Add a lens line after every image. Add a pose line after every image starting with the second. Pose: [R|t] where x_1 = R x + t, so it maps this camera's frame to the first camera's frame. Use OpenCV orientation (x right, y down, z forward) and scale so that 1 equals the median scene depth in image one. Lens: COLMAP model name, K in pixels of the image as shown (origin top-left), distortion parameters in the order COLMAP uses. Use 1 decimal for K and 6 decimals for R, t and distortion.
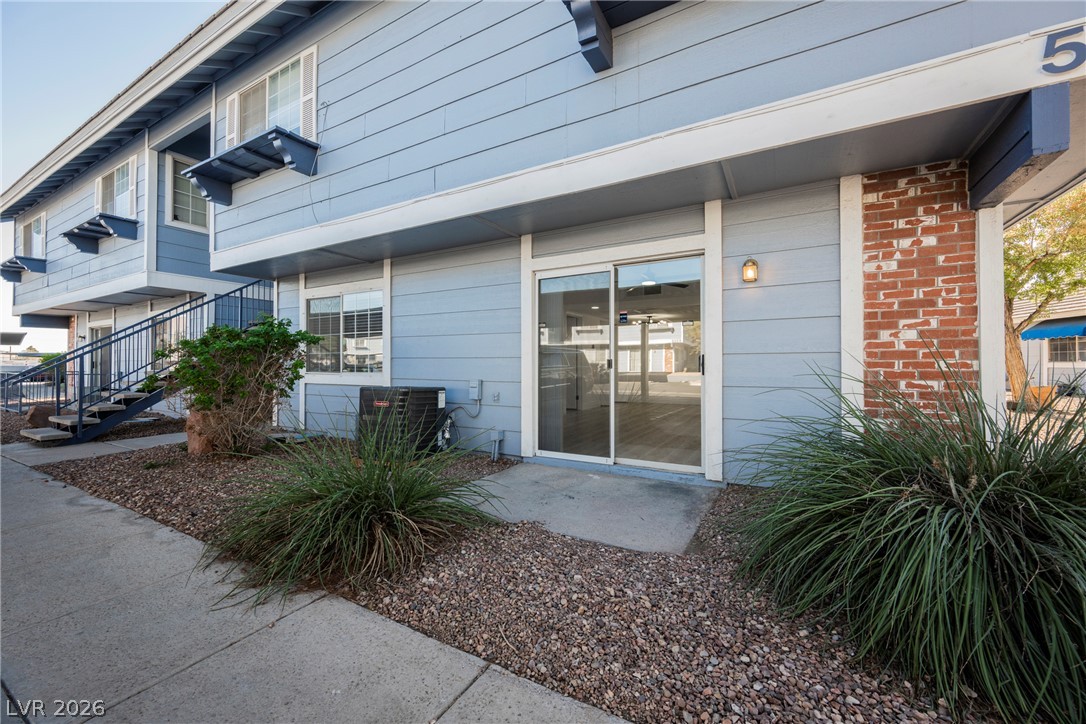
lens RADIAL K [[424.7, 0, 543.1], [0, 424.7, 364.6], [0, 0, 1]] dist [-0.002336, 0.000197]
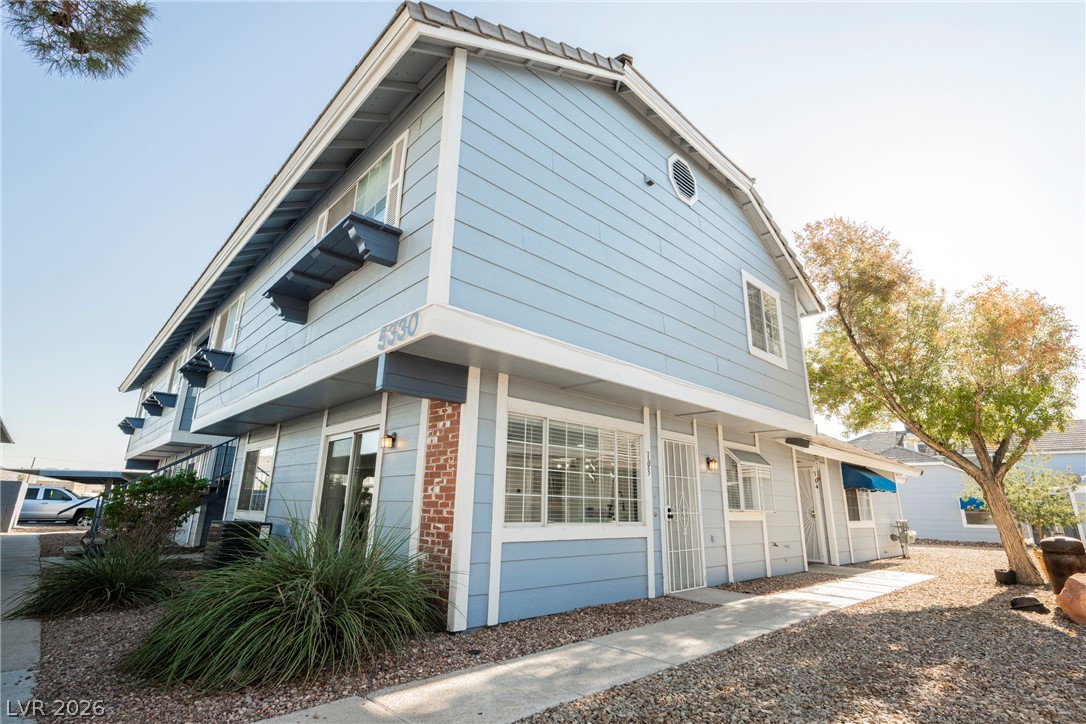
lens RADIAL K [[508.0, 0, 546.7], [0, 508.0, 360.2], [0, 0, 1]] dist [0.001284, 0.000025]
pose [[0.958845, -0.062795, -0.276898, 1.681381], [-0.015304, 0.962389, -0.271244, -0.031174], [0.283517, 0.264318, 0.921821, -0.561406]]
